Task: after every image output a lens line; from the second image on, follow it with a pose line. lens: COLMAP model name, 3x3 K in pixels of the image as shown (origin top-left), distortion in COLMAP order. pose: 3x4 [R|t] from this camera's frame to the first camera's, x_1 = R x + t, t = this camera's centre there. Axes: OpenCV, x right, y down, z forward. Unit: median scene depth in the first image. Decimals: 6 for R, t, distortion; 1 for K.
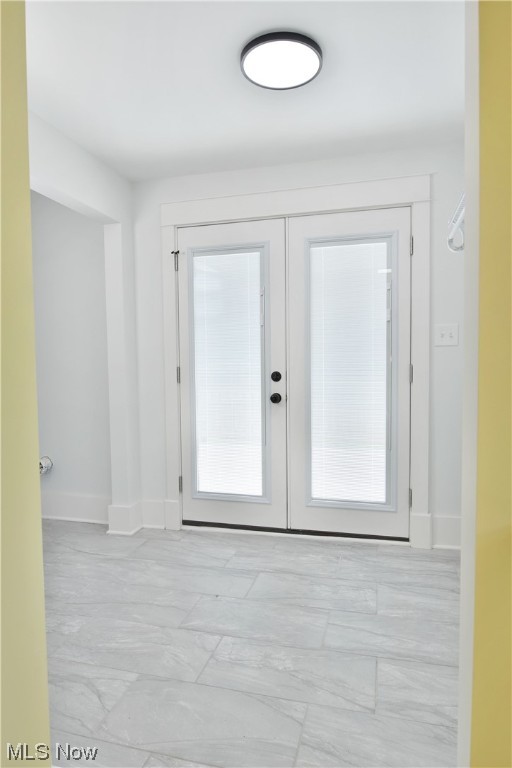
lens RADIAL K [[469.5, 0, 254.6], [0, 469.5, 386.0], [0, 0, 1]] dist [-0.012820, -0.003127]
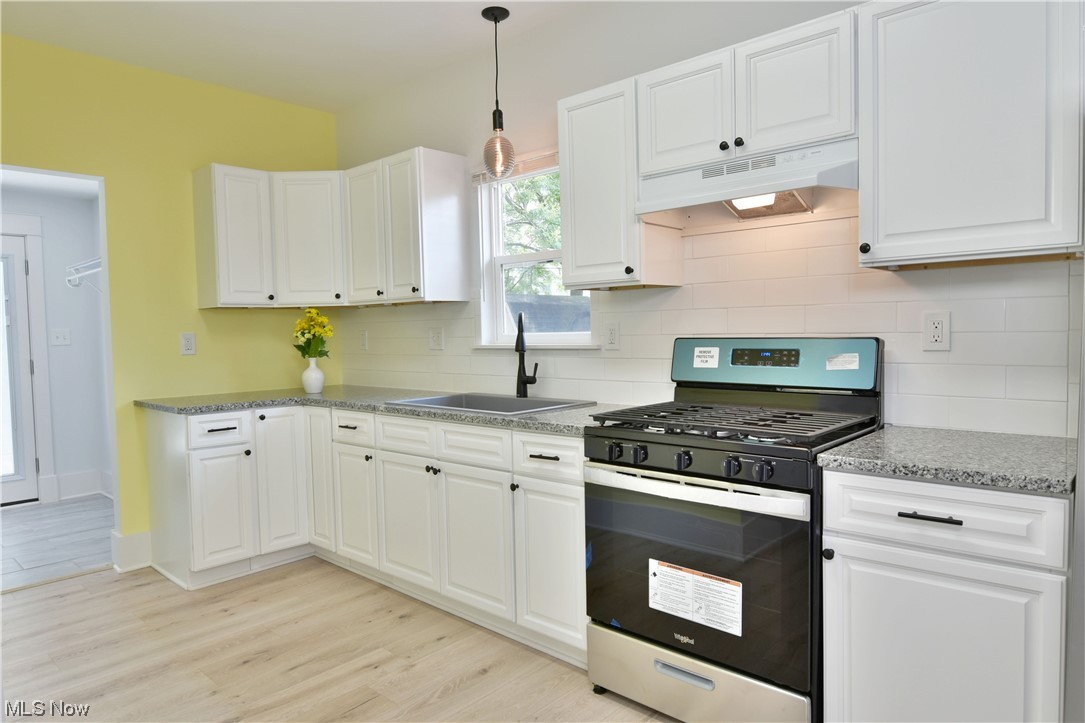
lens RADIAL K [[672.9, 0, 539.9], [0, 672.9, 363.7], [0, 0, 1]] dist [-0.016561, -0.001725]
pose [[0.463077, -0.038782, 0.885469, -0.612576], [0.056872, 0.998284, 0.013980, 0.016881], [-0.884492, 0.043885, 0.464487, -1.033021]]
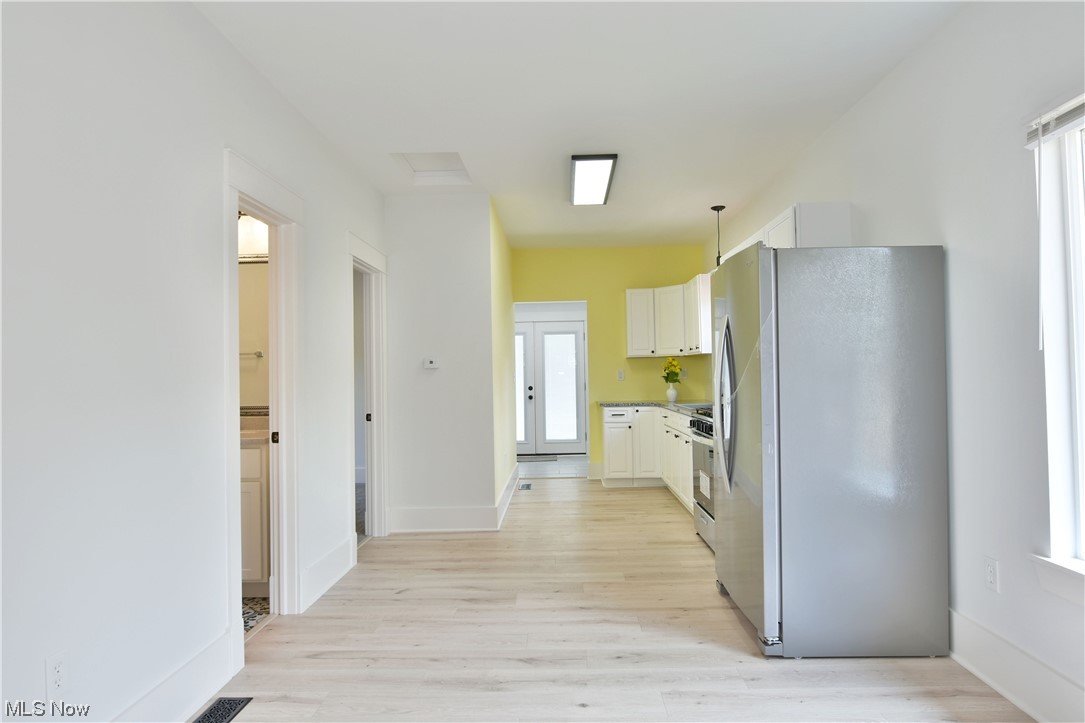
lens RADIAL K [[650.5, 0, 540.8], [0, 650.5, 363.4], [0, 0, 1]] dist [-0.017838, -0.000747]
pose [[0.973944, -0.002293, 0.226775, -0.676258], [0.018321, 0.997476, -0.068599, 0.084201], [-0.226045, 0.070967, 0.971528, -2.301625]]
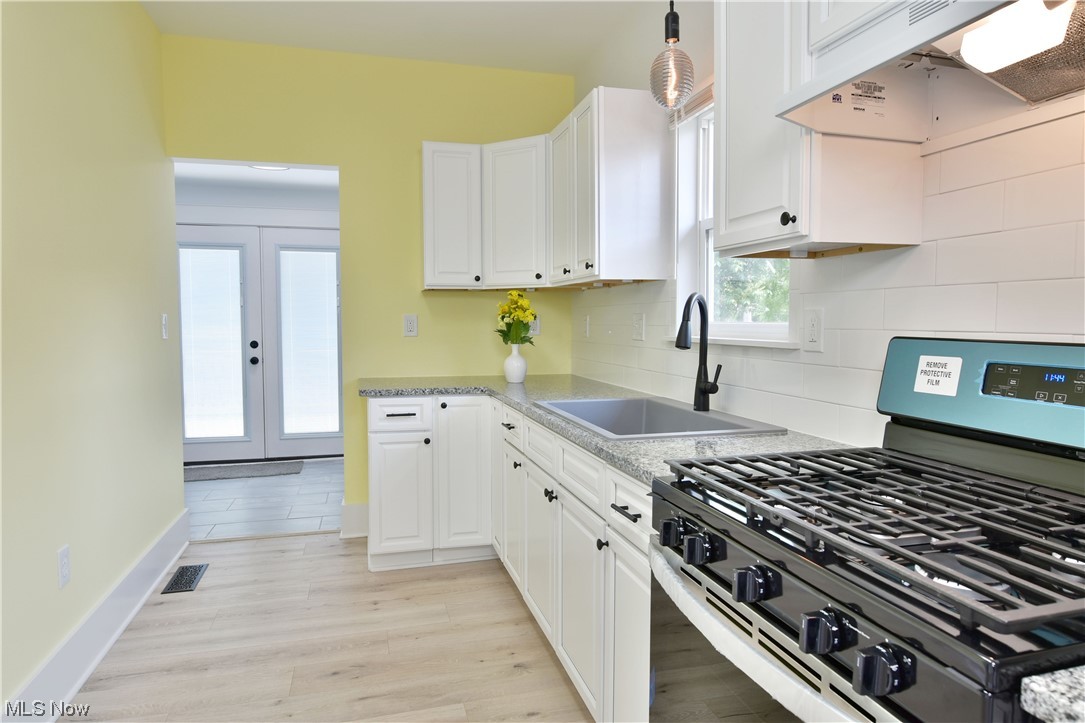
lens RADIAL K [[654.9, 0, 544.3], [0, 654.9, 363.3], [0, 0, 1]] dist [-0.018138, -0.000792]
pose [[0.861046, -0.019978, 0.508135, -0.197179], [0.013230, 0.999770, 0.016890, 0.013642], [-0.508356, -0.007820, 0.861112, -1.069772]]
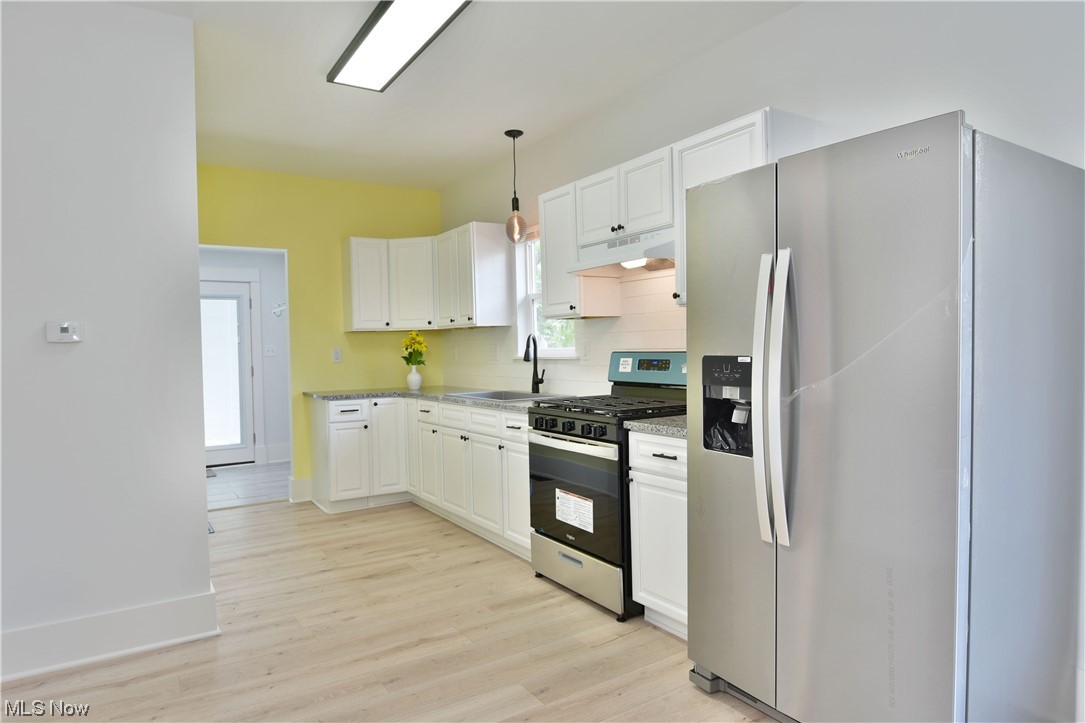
lens RADIAL K [[650.5, 0, 540.8], [0, 650.5, 363.4], [0, 0, 1]] dist [-0.017838, -0.000747]
pose [[0.675033, -0.018493, 0.737556, -0.776057], [0.048443, 0.998640, -0.019297, 0.046828], [-0.736195, 0.048755, 0.675011, -1.552746]]
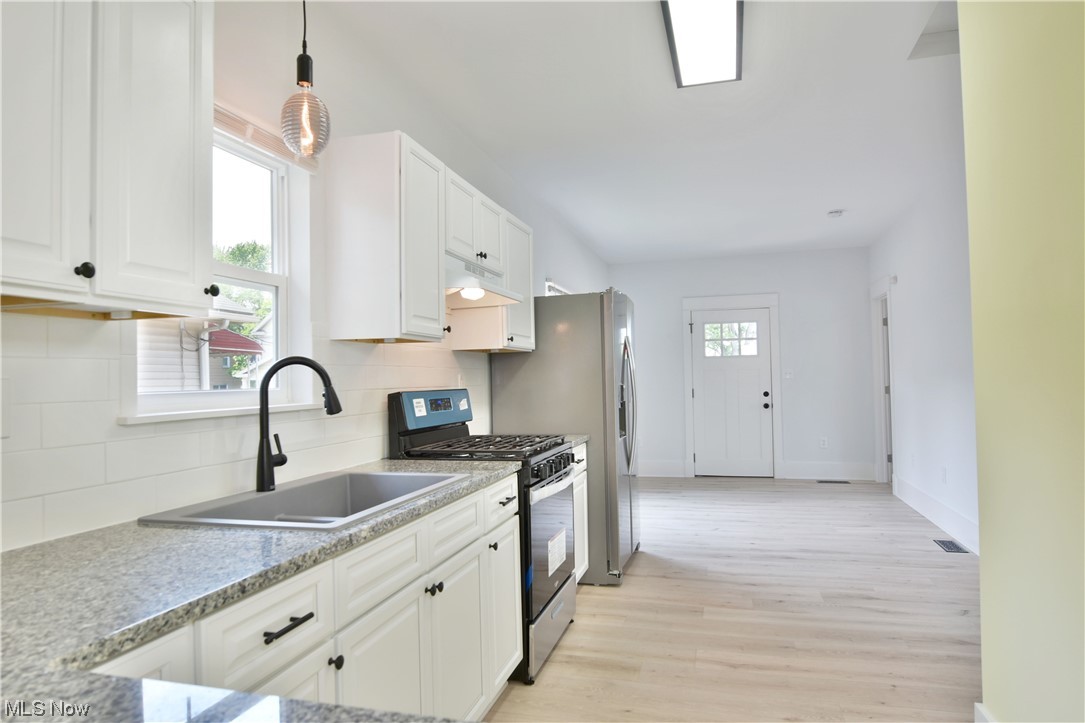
lens RADIAL K [[663.3, 0, 547.2], [0, 663.3, 364.0], [0, 0, 1]] dist [-0.012820, -0.003127]
pose [[-0.999339, 0.035877, 0.005815, 0.067327], [0.036026, 0.998957, 0.028058, -0.056307], [-0.004802, 0.028249, -0.999589, 0.220910]]
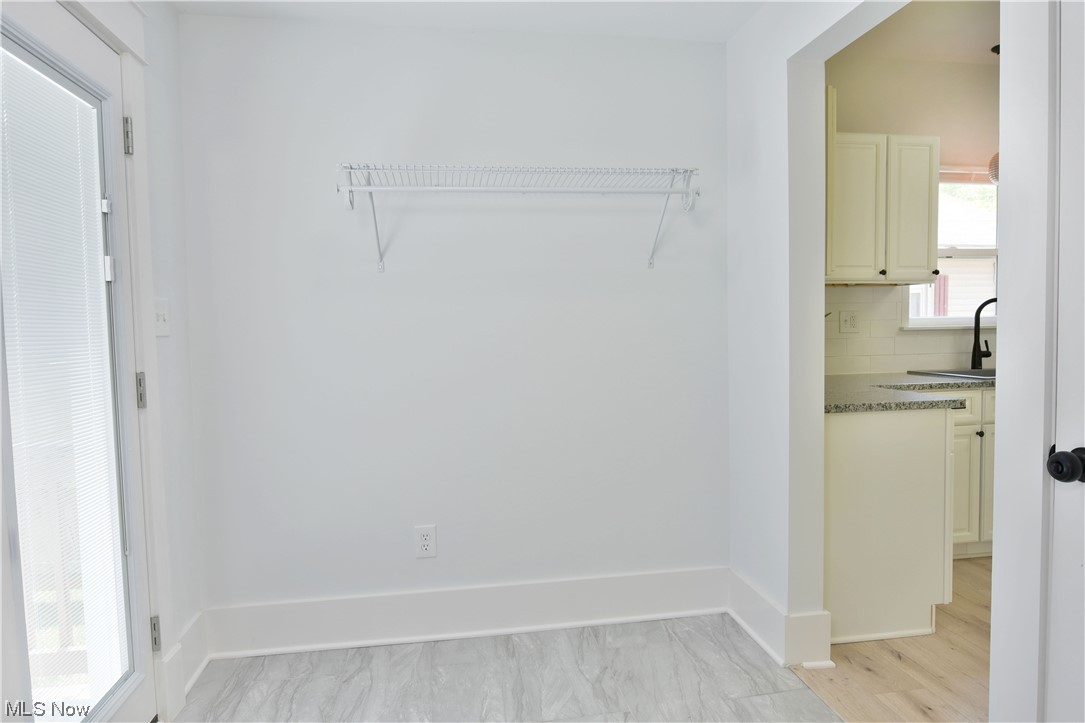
lens RADIAL K [[663.3, 0, 547.2], [0, 663.3, 364.0], [0, 0, 1]] dist [-0.012820, -0.003127]
pose [[-0.415256, -0.030003, 0.909210, -0.473410], [0.068925, 0.995545, 0.064332, -0.068586], [-0.907090, 0.089381, -0.411338, 0.853806]]
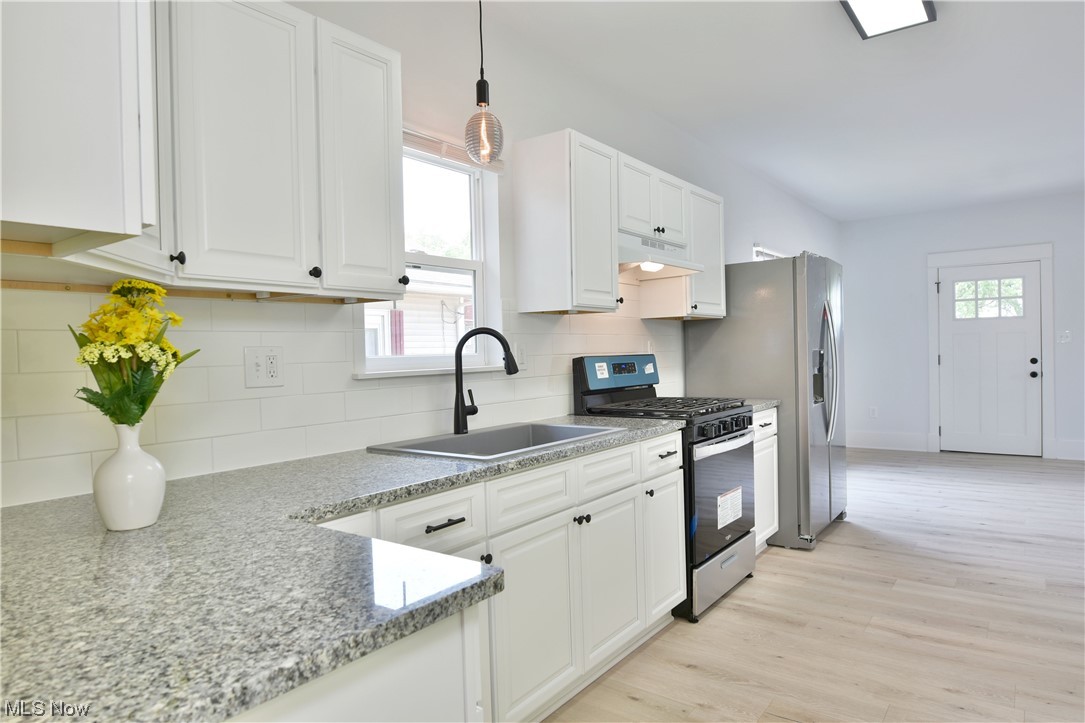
lens RADIAL K [[663.3, 0, 547.2], [0, 663.3, 364.0], [0, 0, 1]] dist [-0.012820, -0.003127]
pose [[-0.928797, 0.032189, 0.369189, -0.067285], [0.058248, 0.996518, 0.059655, -0.053474], [-0.365983, 0.076912, -0.927438, 0.305398]]
